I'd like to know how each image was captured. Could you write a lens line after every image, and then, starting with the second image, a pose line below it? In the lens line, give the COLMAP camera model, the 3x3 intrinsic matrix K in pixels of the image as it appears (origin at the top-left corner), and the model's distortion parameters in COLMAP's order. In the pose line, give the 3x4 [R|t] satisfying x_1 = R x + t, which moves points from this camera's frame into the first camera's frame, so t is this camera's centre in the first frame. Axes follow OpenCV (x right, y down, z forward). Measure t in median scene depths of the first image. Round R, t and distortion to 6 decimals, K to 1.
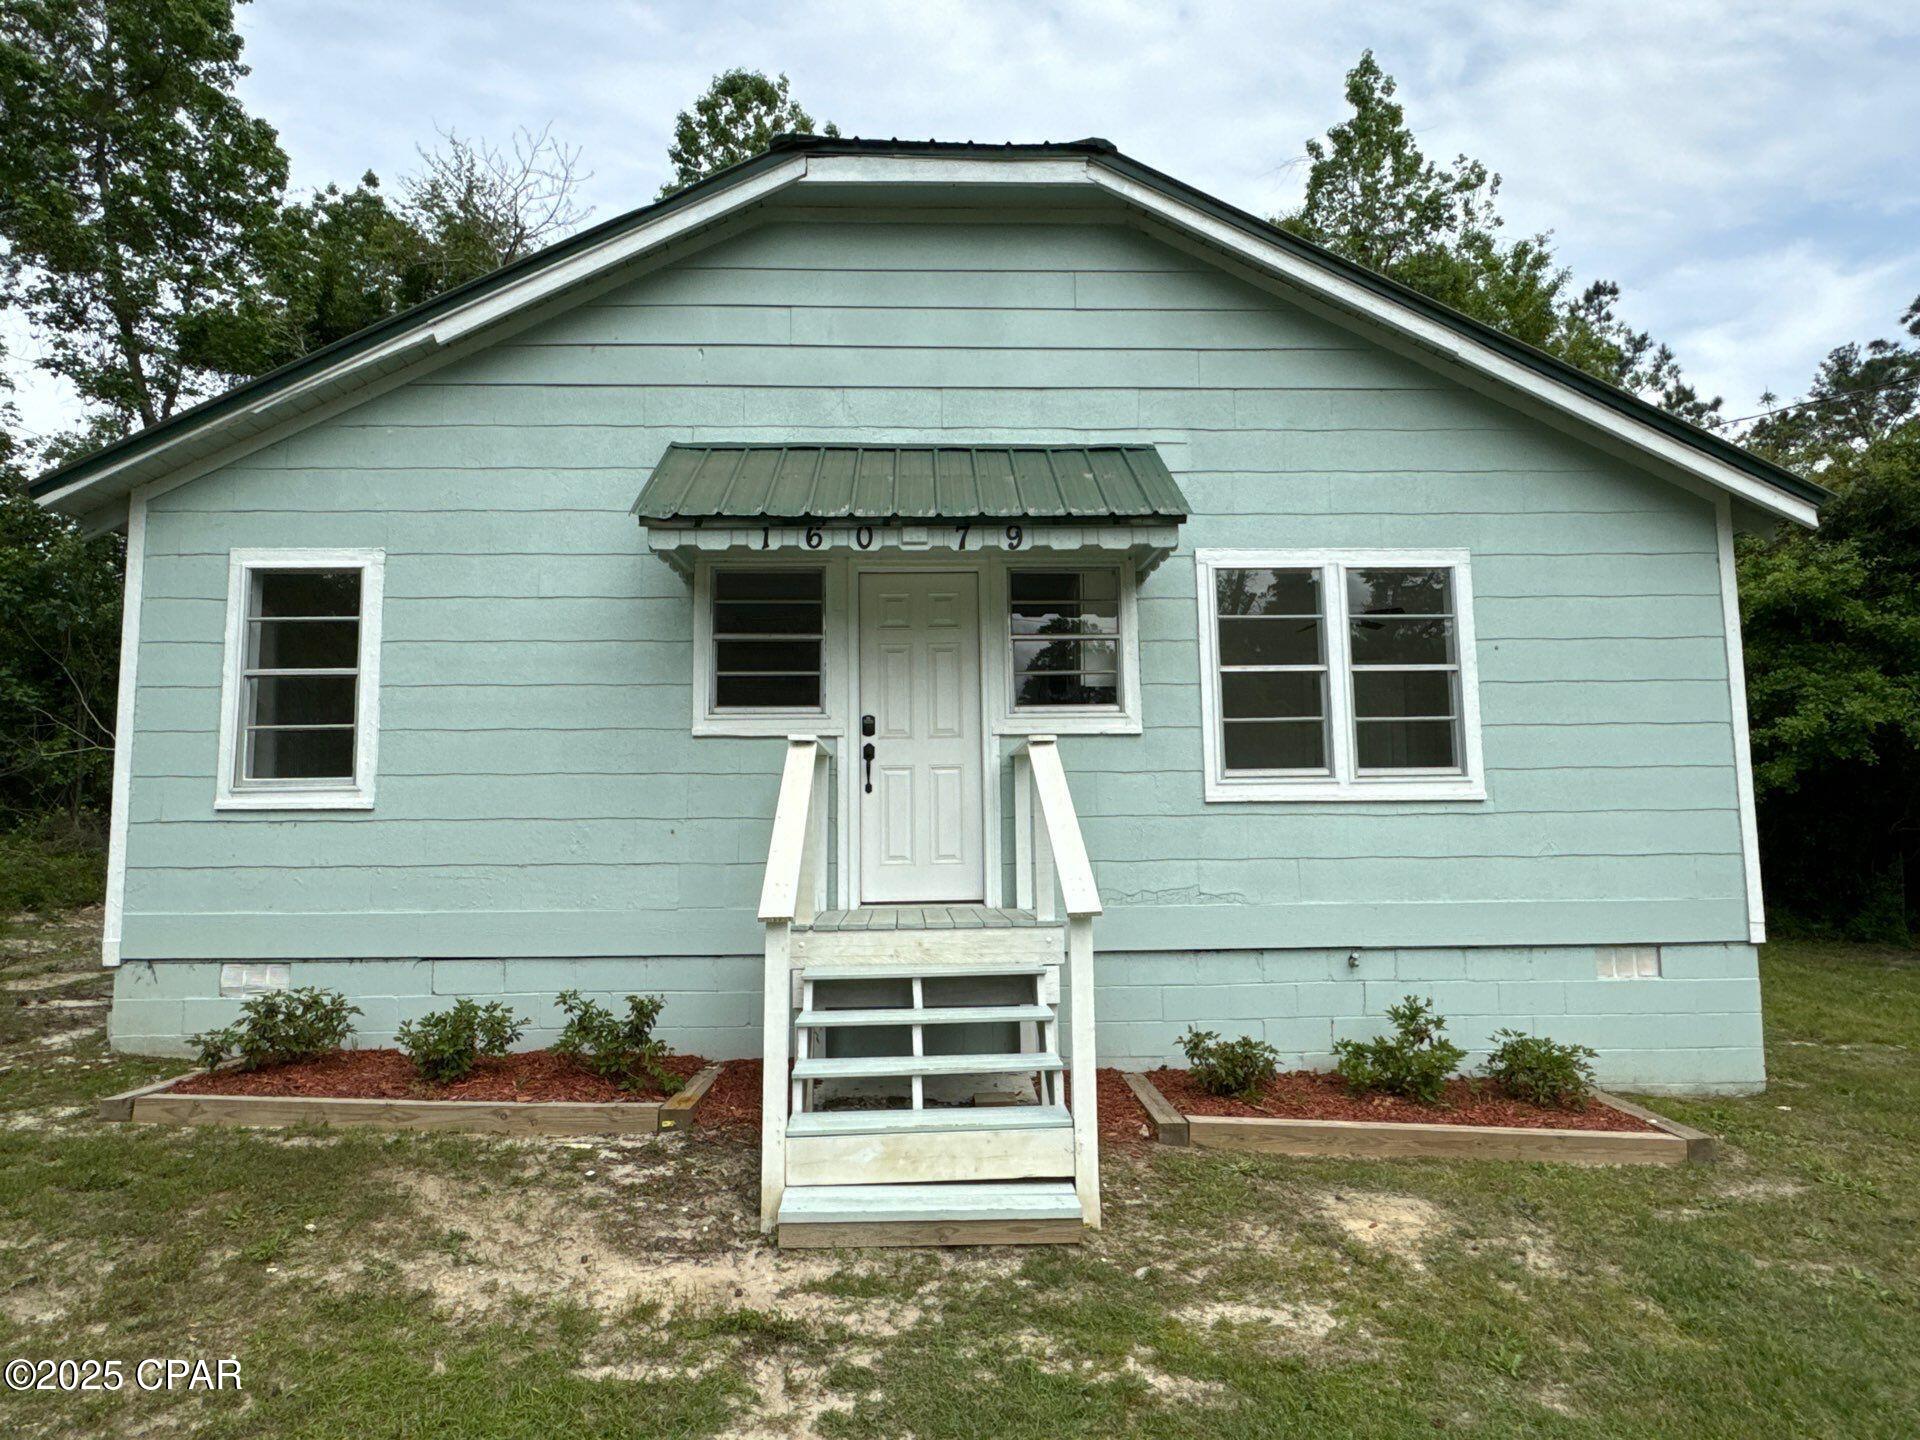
lens RADIAL K [[1278.8, 0, 959.2], [0, 1278.8, 667.6], [0, 0, 1]] dist [0.002409, -0.003580]
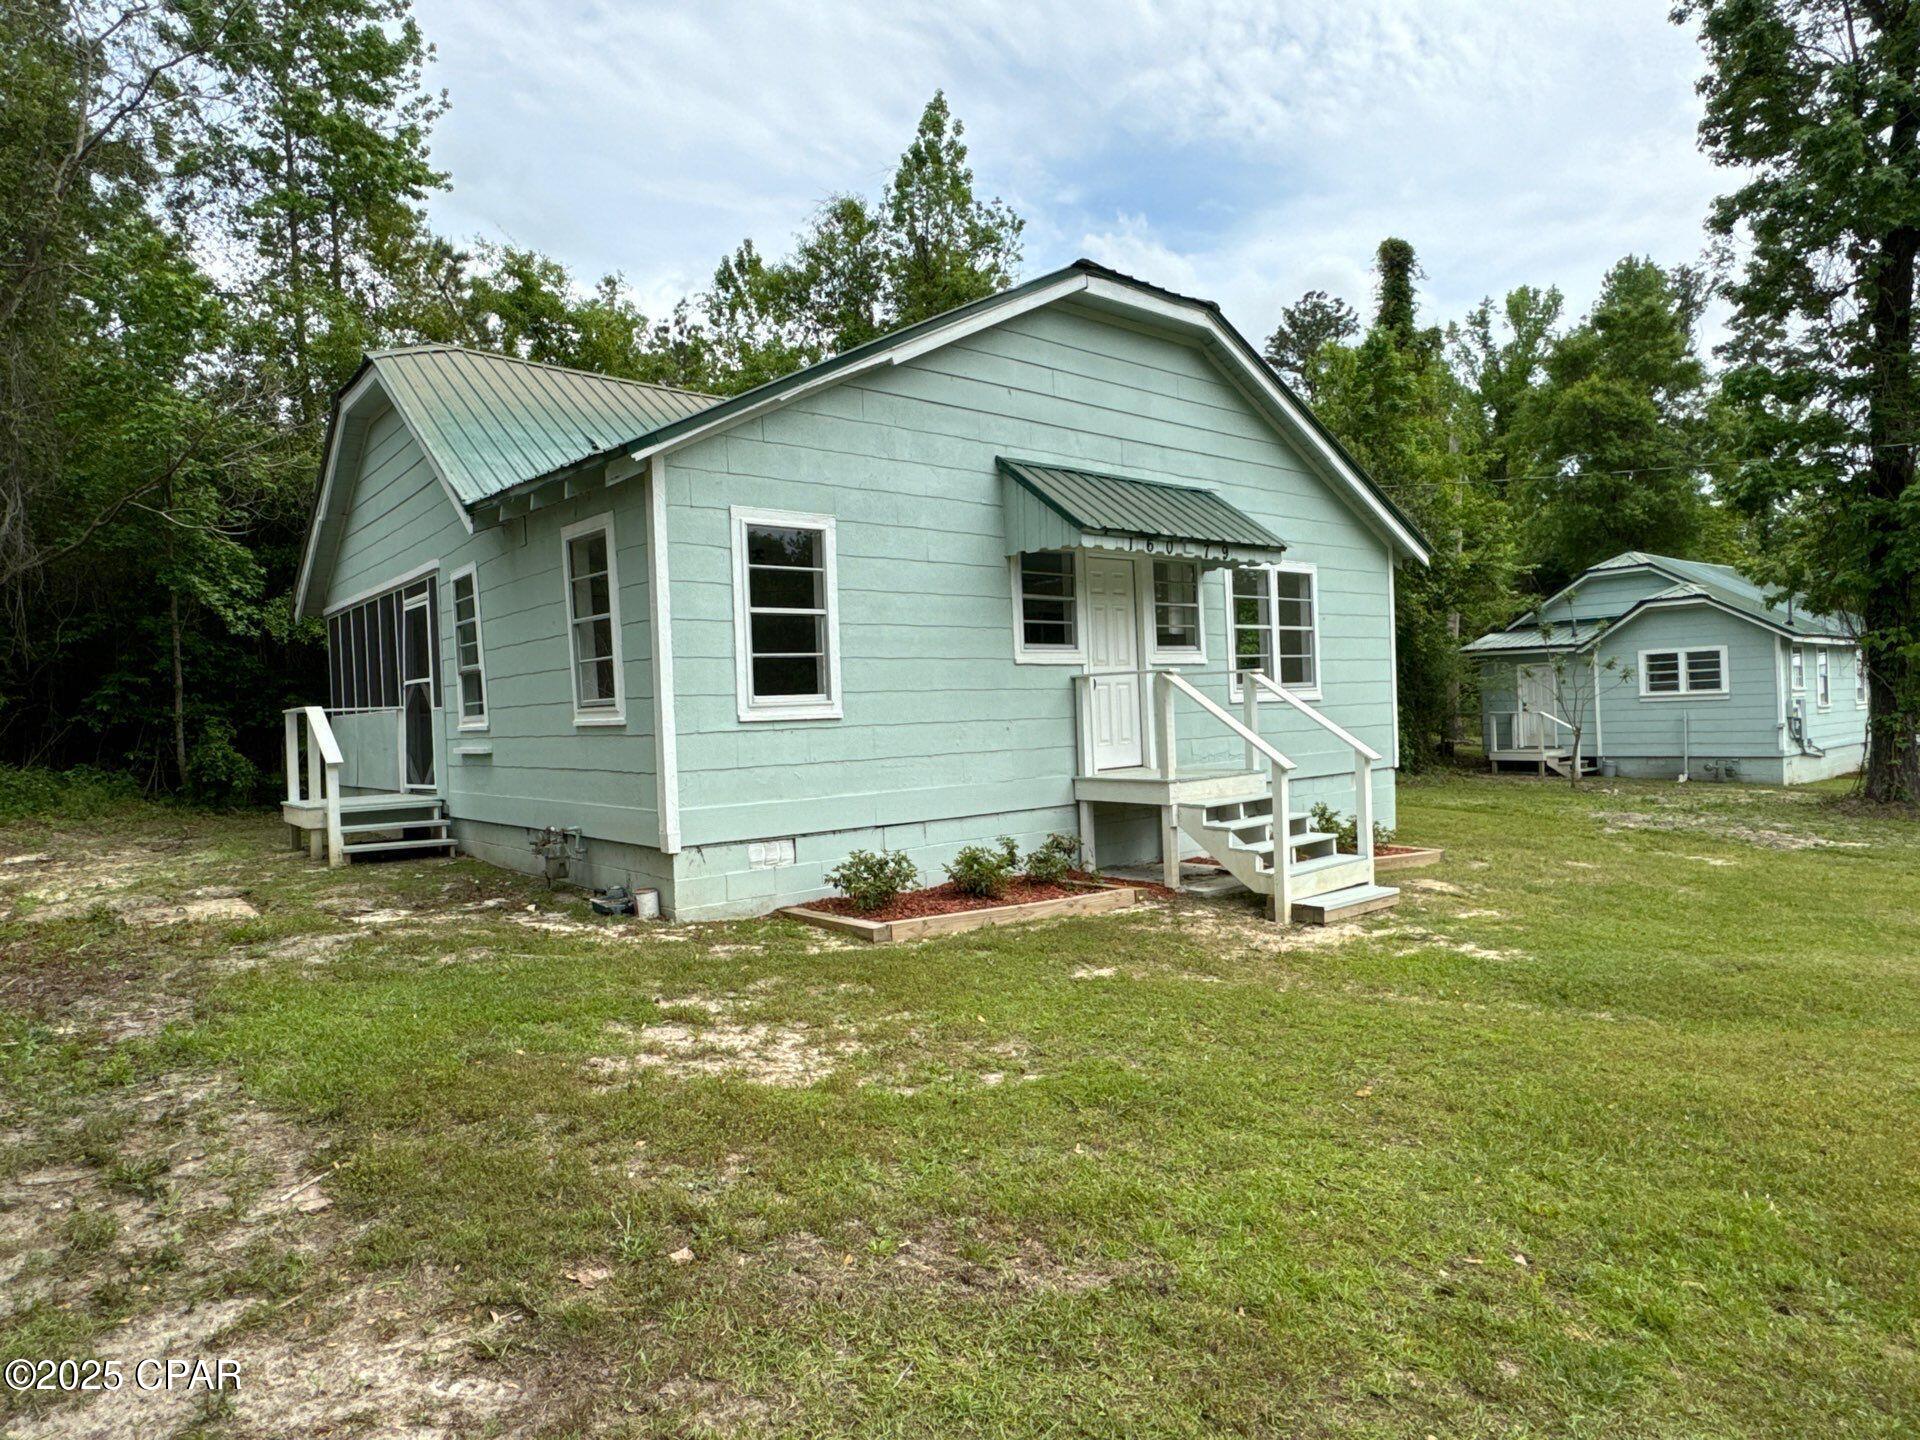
lens RADIAL K [[1281.9, 0, 960.0], [0, 1281.9, 720.0], [0, 0, 1]] dist [0.006181, 0.001848]
pose [[0.749913, -0.023575, 0.661116, -1.219246], [-0.037679, 0.996220, 0.078264, 0.005174], [-0.660463, -0.083601, 0.746190, -0.059463]]
